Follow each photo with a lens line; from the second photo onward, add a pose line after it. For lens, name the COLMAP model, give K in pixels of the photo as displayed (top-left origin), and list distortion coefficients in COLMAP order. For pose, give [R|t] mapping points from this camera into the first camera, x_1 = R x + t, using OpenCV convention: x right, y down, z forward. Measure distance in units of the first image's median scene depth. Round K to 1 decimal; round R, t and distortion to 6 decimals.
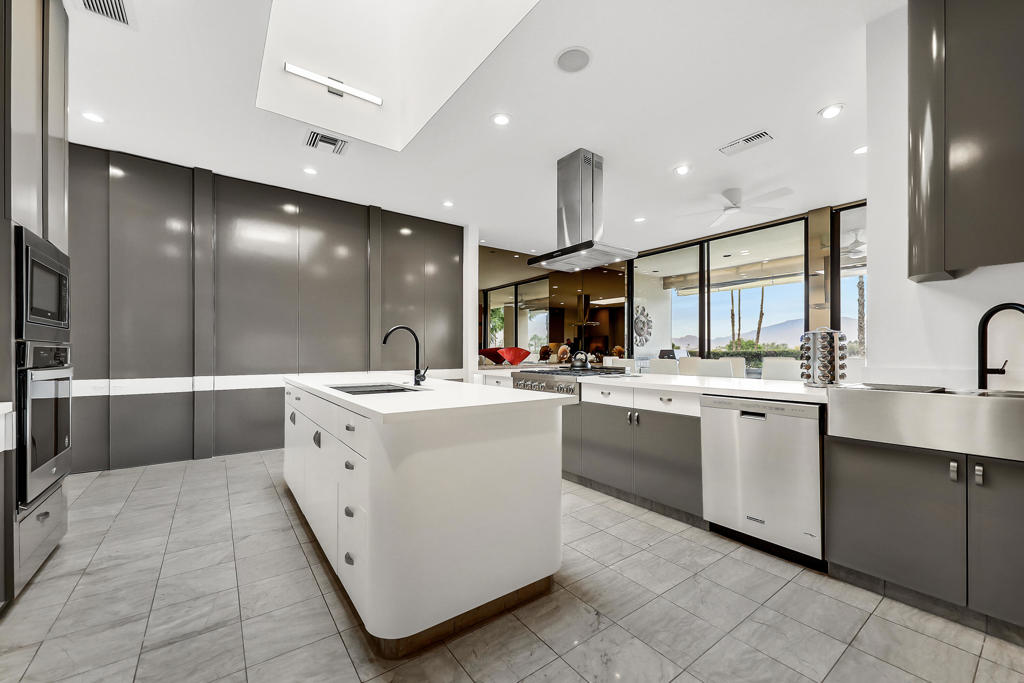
lens RADIAL K [[395.1, 0, 514.0], [0, 395.1, 350.8], [0, 0, 1]] dist [-0.003062, -0.000736]
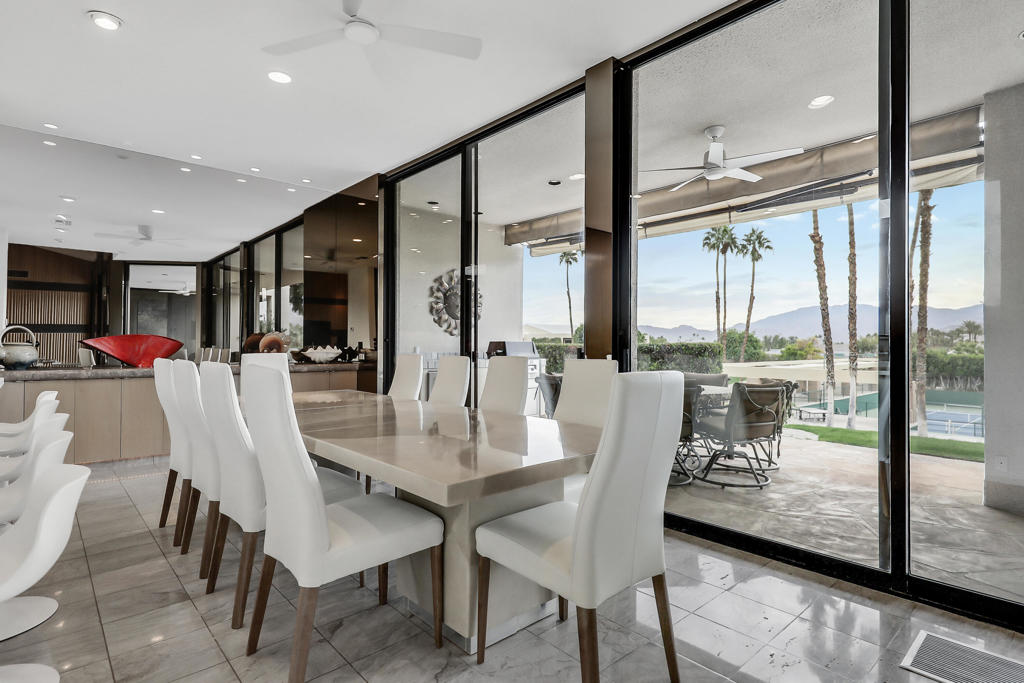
lens RADIAL K [[528.3, 0, 512.0], [0, 528.3, 341.5], [0, 0, 1]] dist [0.006232, 0.000506]
pose [[0.993400, 0.005517, 0.114566, 0.663689], [-0.004997, 0.999976, -0.004824, 0.003041], [-0.114590, 0.004219, 0.993404, 0.376931]]
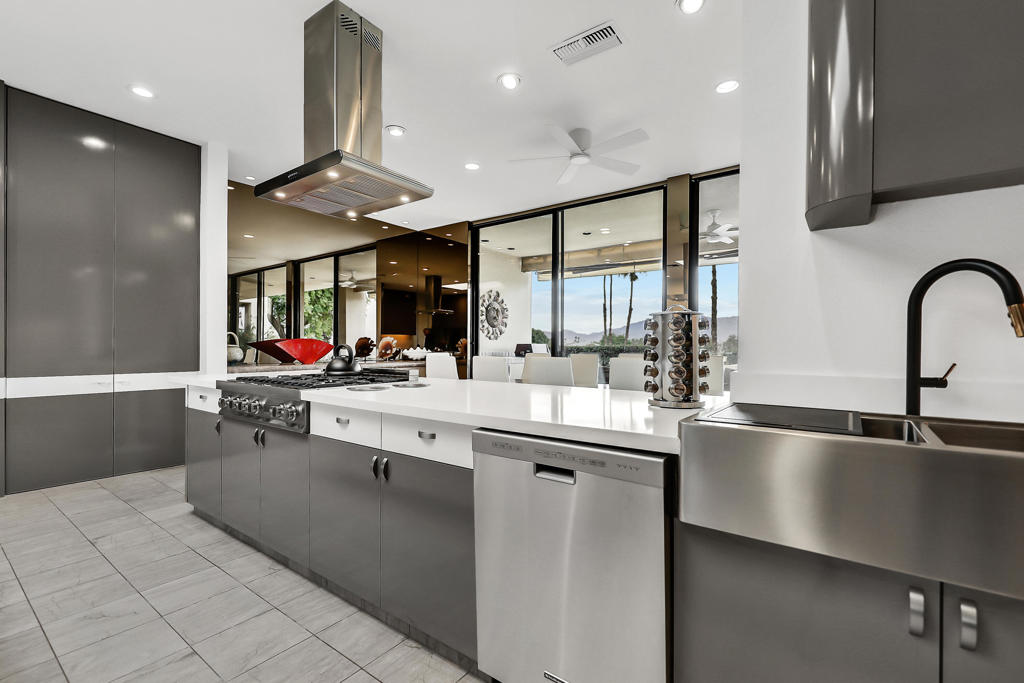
lens RADIAL K [[445.3, 0, 513.7], [0, 445.3, 347.0], [0, 0, 1]] dist [0.004454, 0.000115]
pose [[0.954683, 0.004943, 0.297585, 0.182054], [-0.006303, 0.999974, 0.003610, 0.001224], [-0.297559, -0.005322, 0.954689, 0.224488]]
